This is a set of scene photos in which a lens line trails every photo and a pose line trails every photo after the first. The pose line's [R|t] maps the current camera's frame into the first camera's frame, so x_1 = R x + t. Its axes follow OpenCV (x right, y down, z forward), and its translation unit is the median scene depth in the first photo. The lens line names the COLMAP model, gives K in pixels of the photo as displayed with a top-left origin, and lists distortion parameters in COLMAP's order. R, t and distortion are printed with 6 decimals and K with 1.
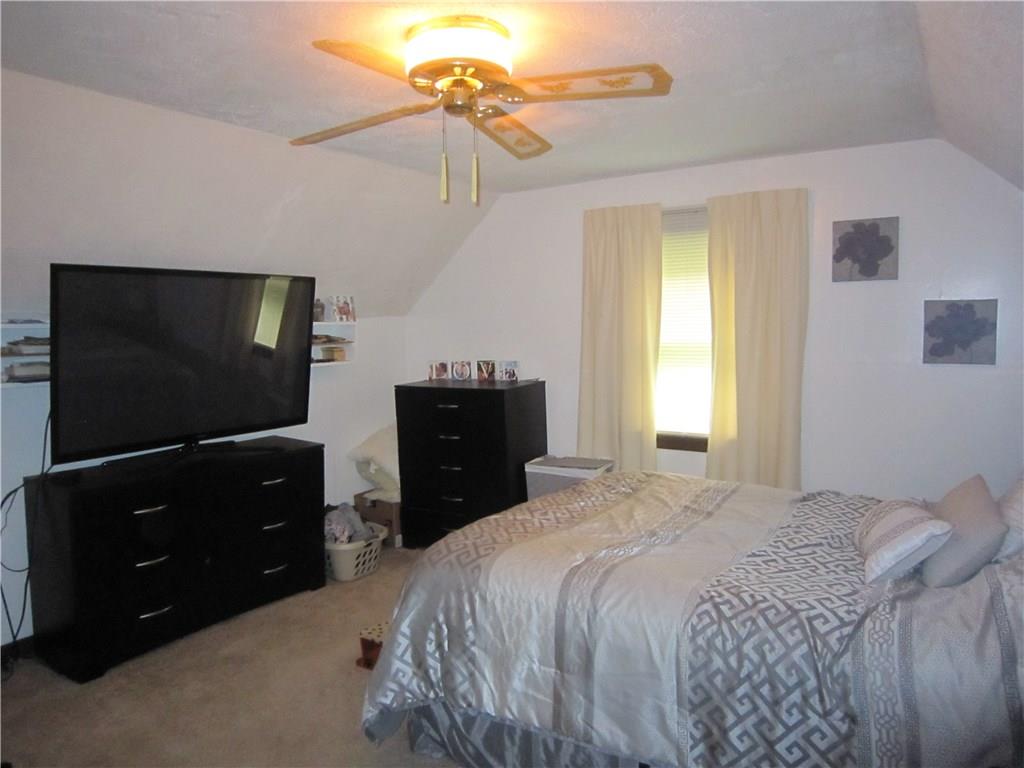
lens RADIAL K [[727.6, 0, 504.5], [0, 727.6, 387.7], [0, 0, 1]] dist [-0.055047, 0.007231]
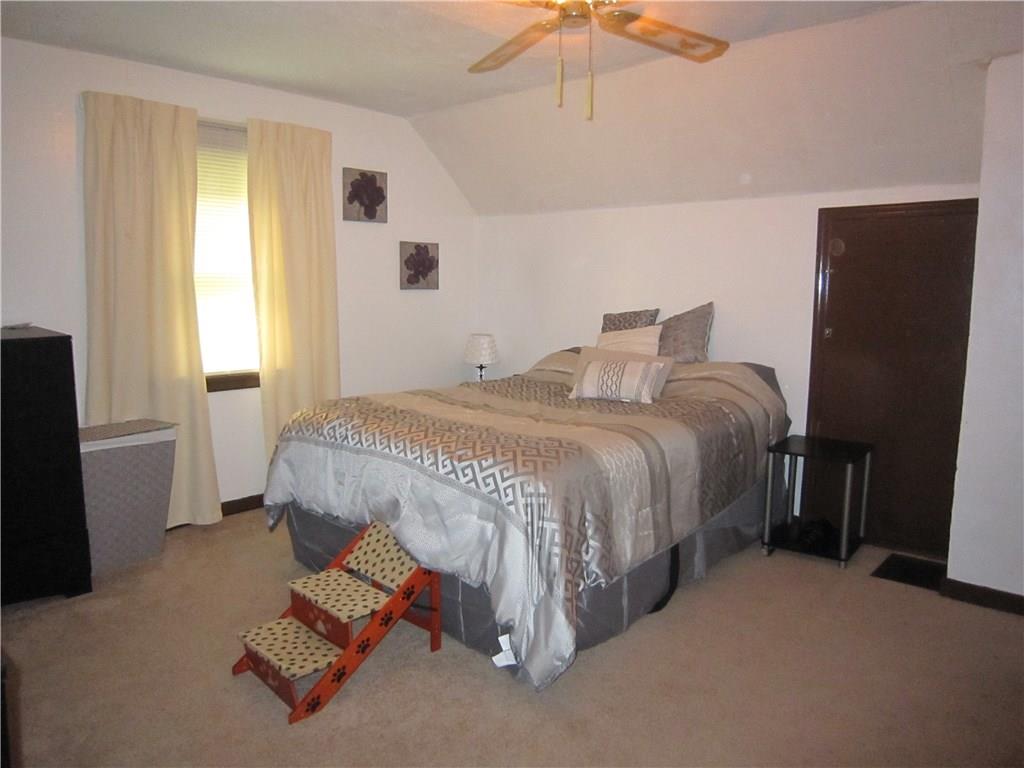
lens RADIAL K [[727.6, 0, 504.5], [0, 727.6, 387.7], [0, 0, 1]] dist [-0.055047, 0.007231]
pose [[0.179885, -0.125977, 0.975588, -0.678639], [0.074503, 0.990662, 0.114186, 0.005153], [-0.980862, 0.052144, 0.187591, 0.559702]]
